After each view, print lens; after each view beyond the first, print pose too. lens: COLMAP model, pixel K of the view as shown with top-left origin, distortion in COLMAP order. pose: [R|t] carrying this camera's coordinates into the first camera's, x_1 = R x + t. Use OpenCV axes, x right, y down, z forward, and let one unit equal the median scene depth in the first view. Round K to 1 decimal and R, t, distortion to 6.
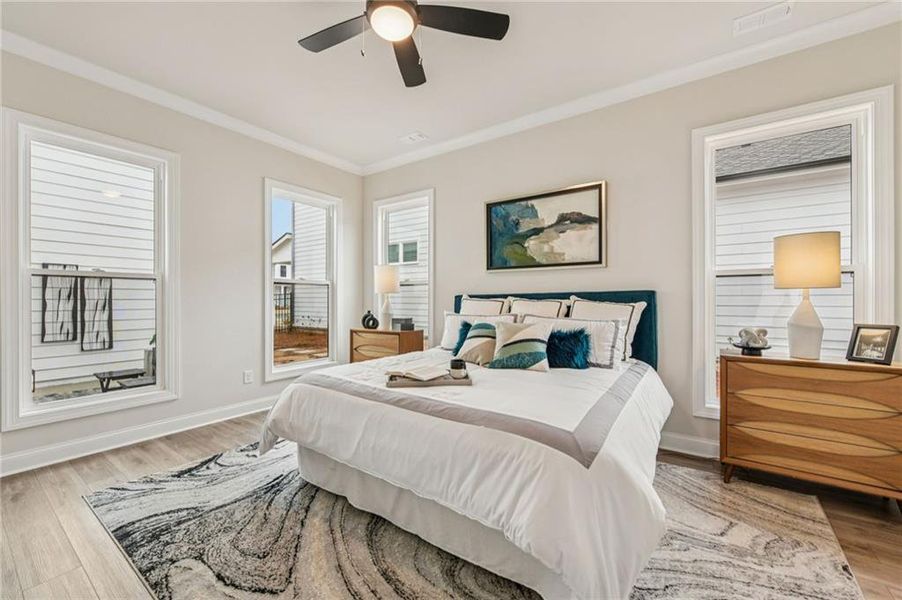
lens RADIAL K [[364.0, 0, 451.0], [0, 364.0, 300.0], [0, 0, 1]] dist [-0.000335, -0.000132]
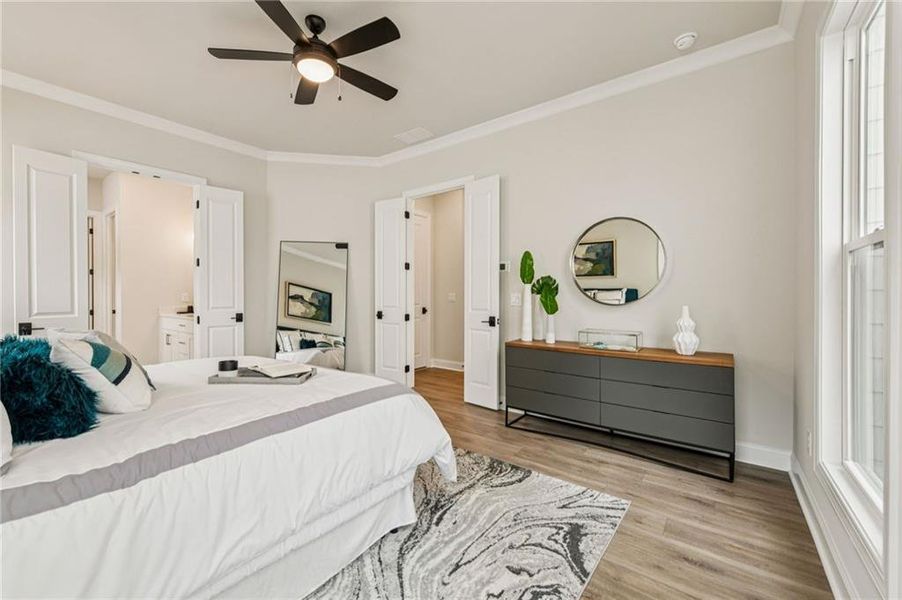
lens RADIAL K [[361.6, 0, 447.4], [0, 361.6, 295.6], [0, 0, 1]] dist [-0.001539, -0.000431]
pose [[-0.999461, 0.003280, 0.032669, -0.538281], [0.003401, 0.999988, 0.003656, 0.001873], [-0.032656, 0.003765, -0.999460, 1.834509]]
